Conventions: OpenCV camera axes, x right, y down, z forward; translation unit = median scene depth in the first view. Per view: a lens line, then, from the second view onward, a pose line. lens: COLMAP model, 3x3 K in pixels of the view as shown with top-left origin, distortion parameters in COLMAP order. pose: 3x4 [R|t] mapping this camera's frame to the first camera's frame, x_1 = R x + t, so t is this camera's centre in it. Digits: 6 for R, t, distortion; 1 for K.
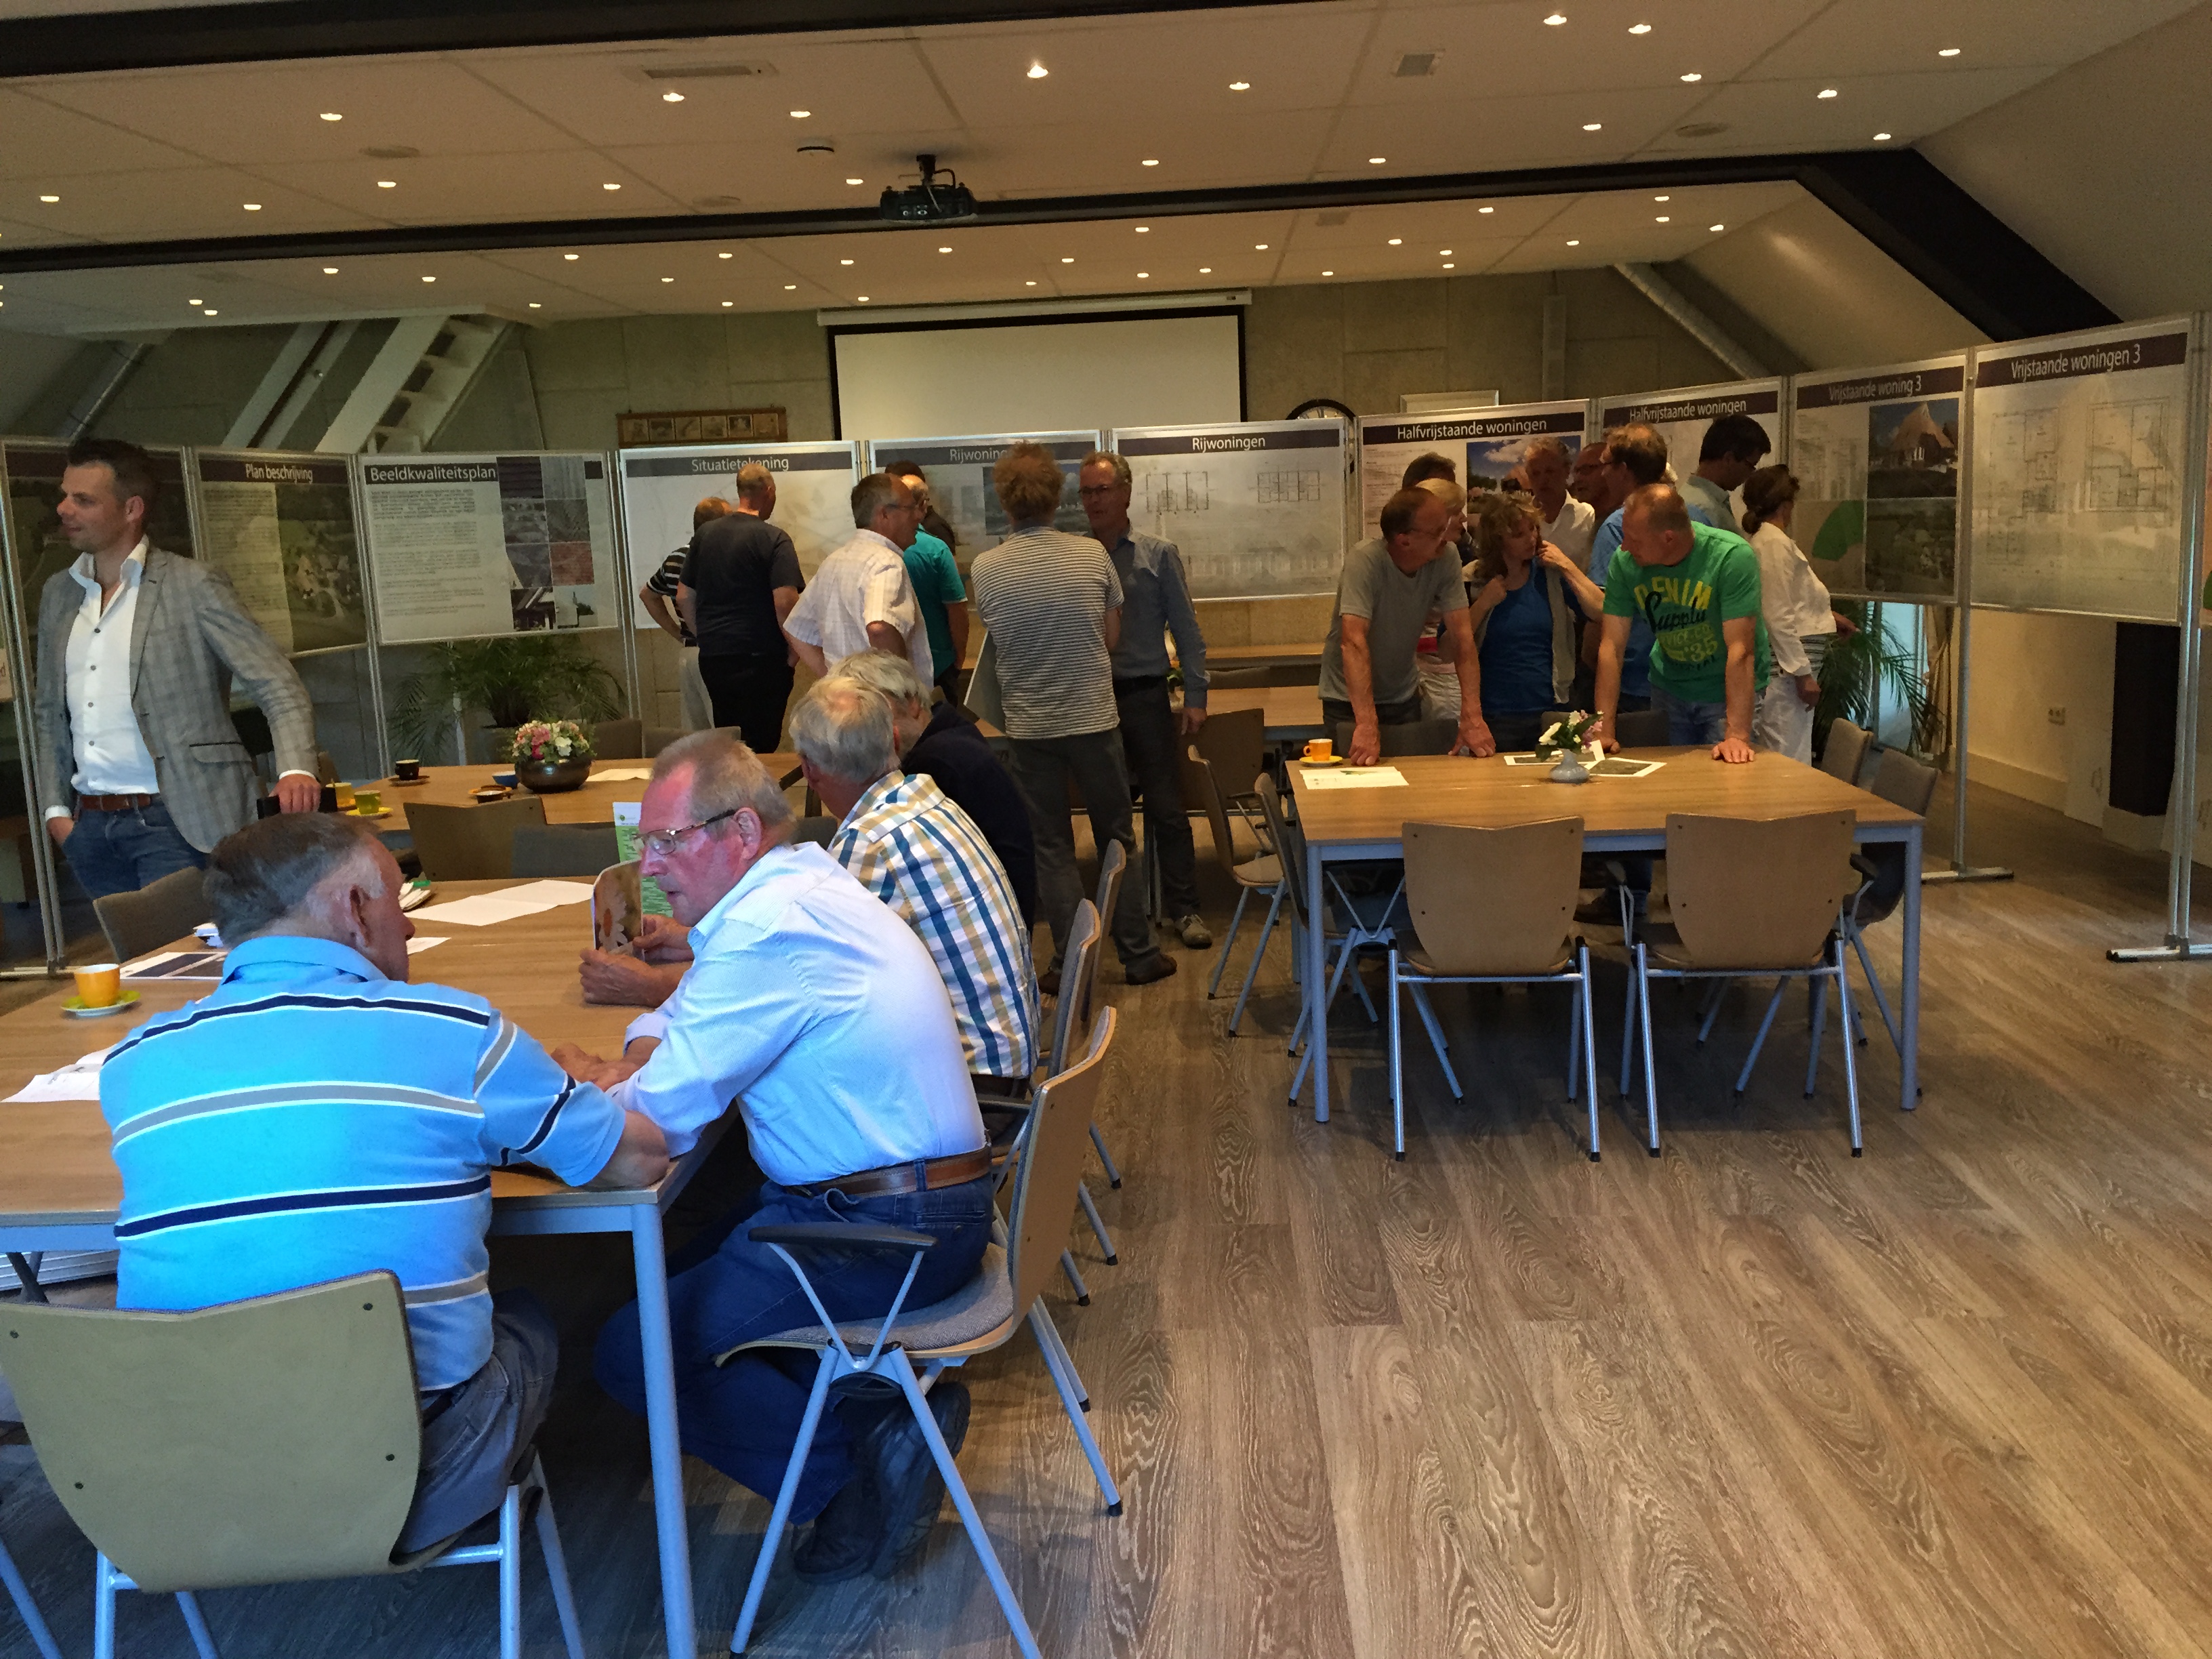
lens RADIAL K [[1918.6, 0, 1110.0], [0, 1918.6, 830.5], [0, 0, 1]] dist [0.007090, -0.015742]
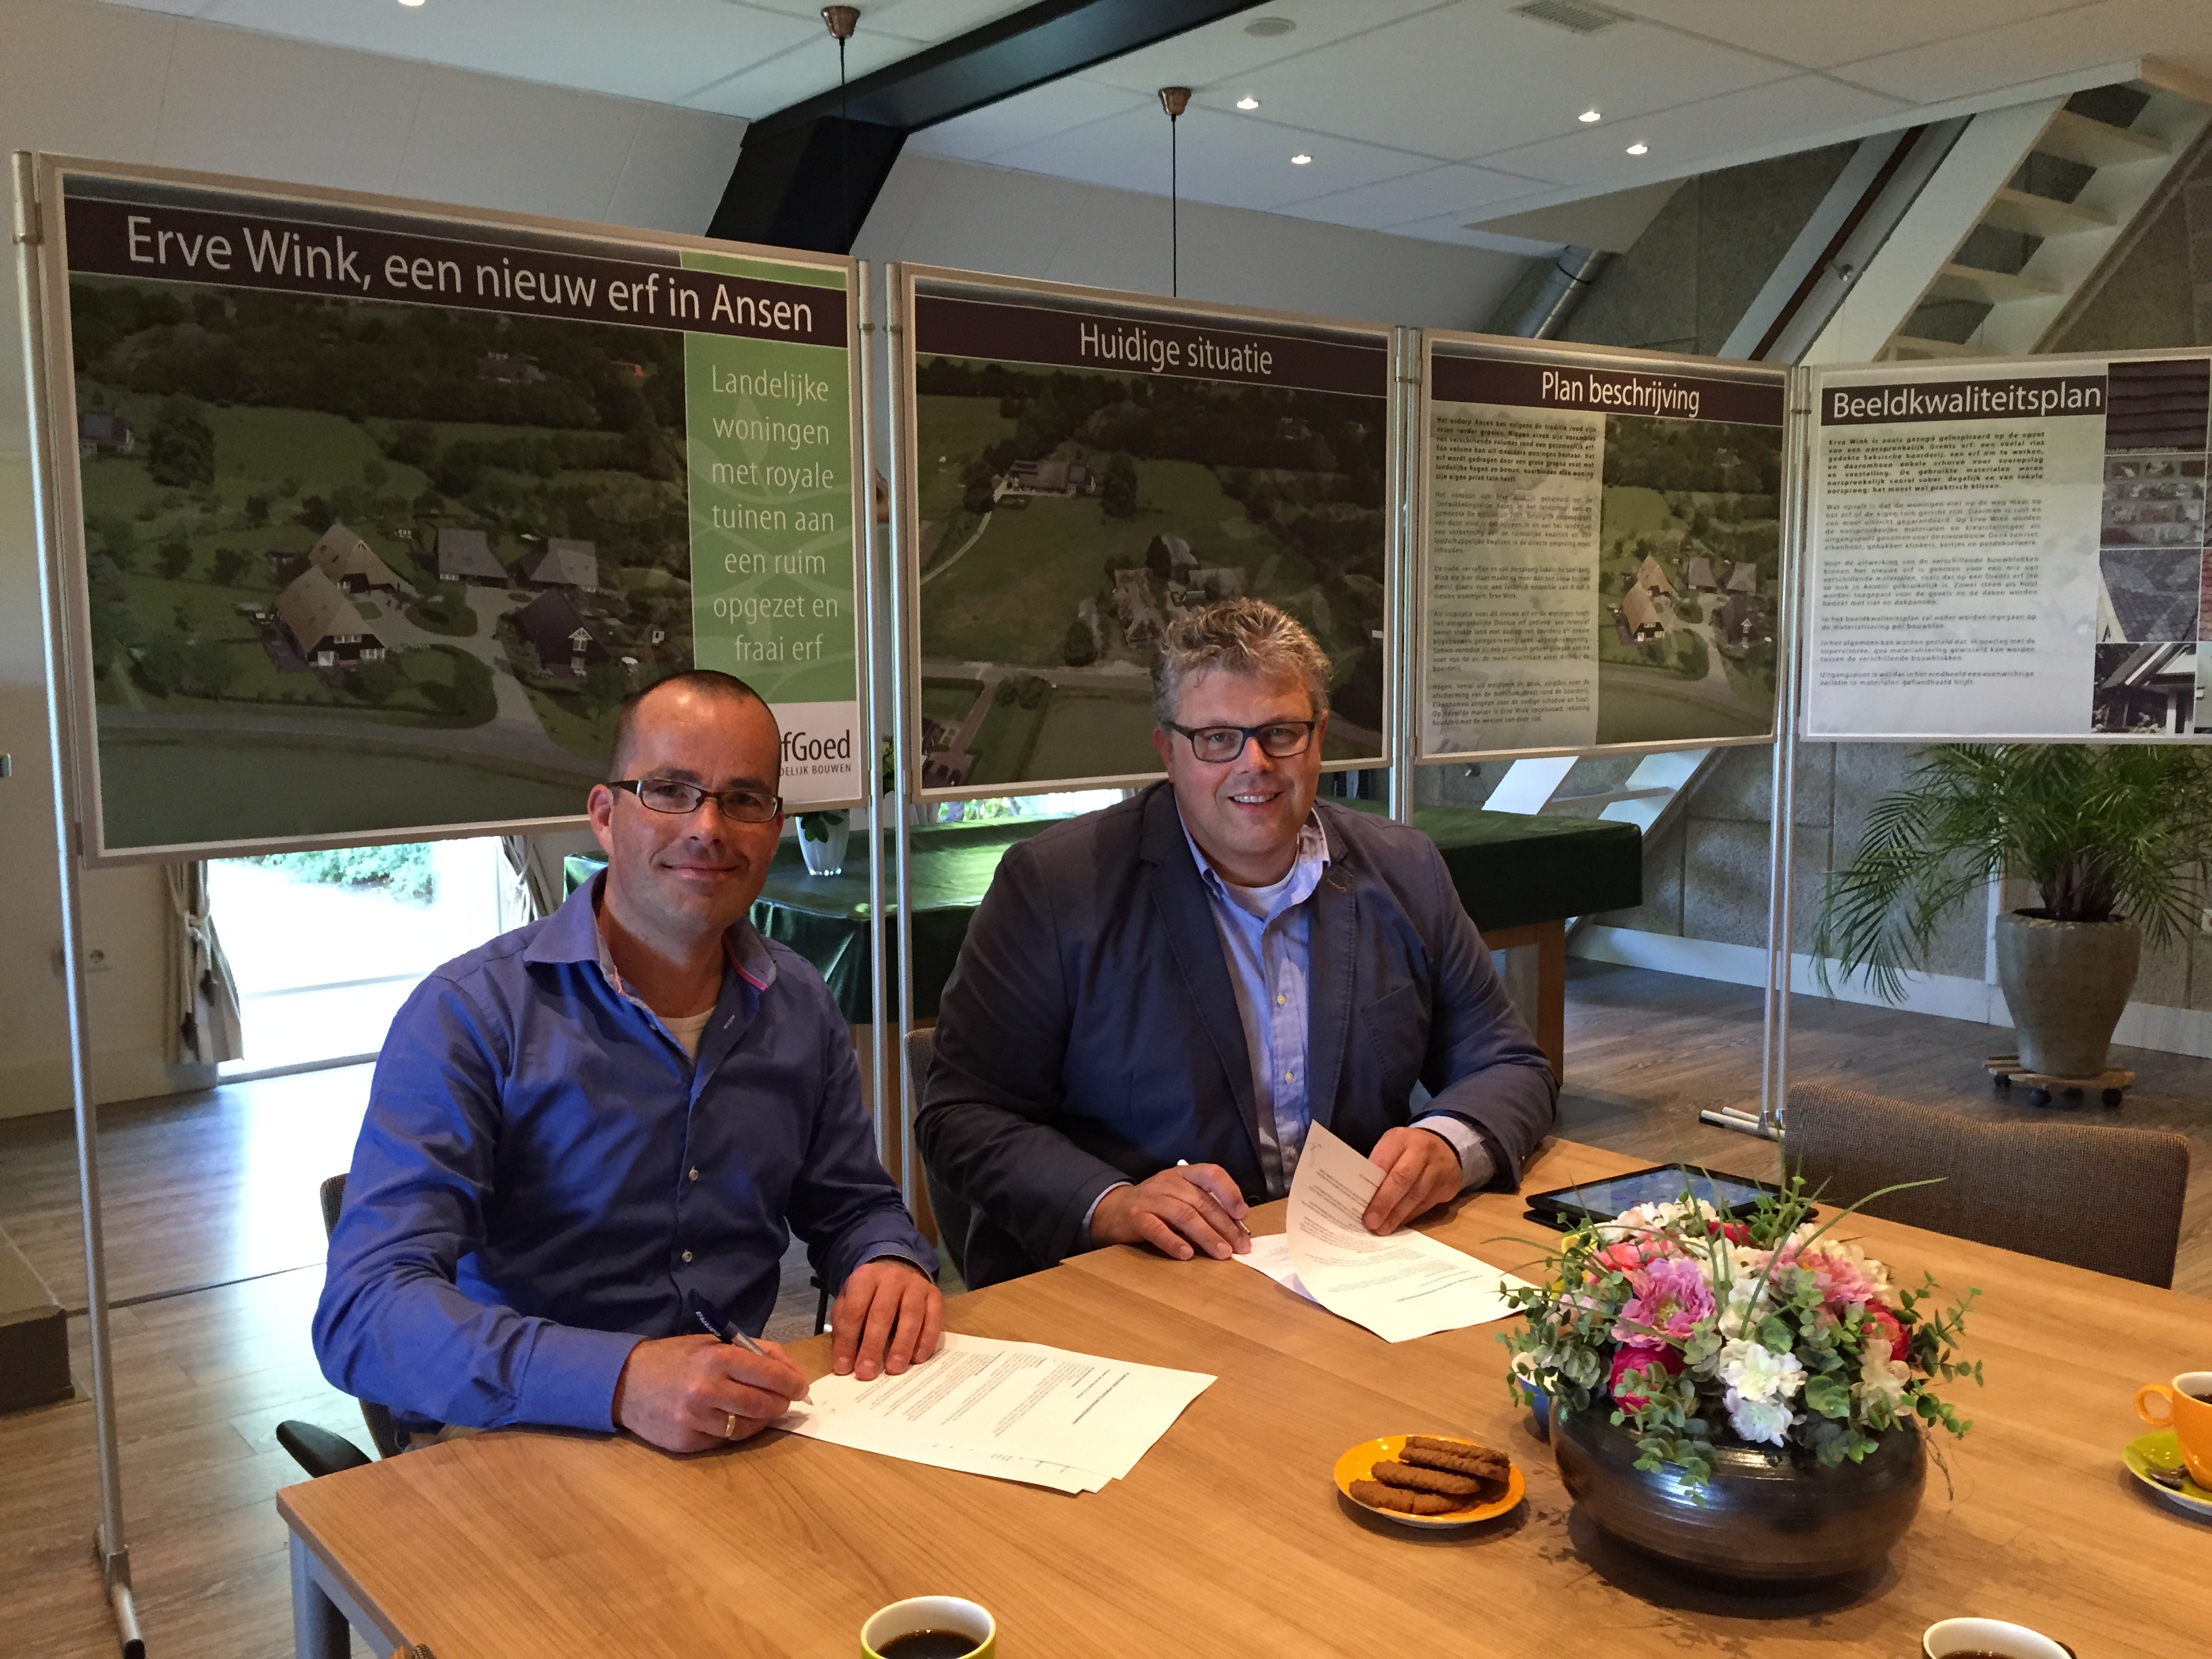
lens RADIAL K [[1918.6, 0, 1108.8], [0, 1918.6, 834.6], [0, 0, 1]] dist [0.007090, -0.015742]
pose [[0.661101, 0.114868, -0.741452, -0.123324], [-0.136134, 0.990173, 0.032019, -0.063852], [0.737844, 0.079769, 0.670242, 0.530789]]
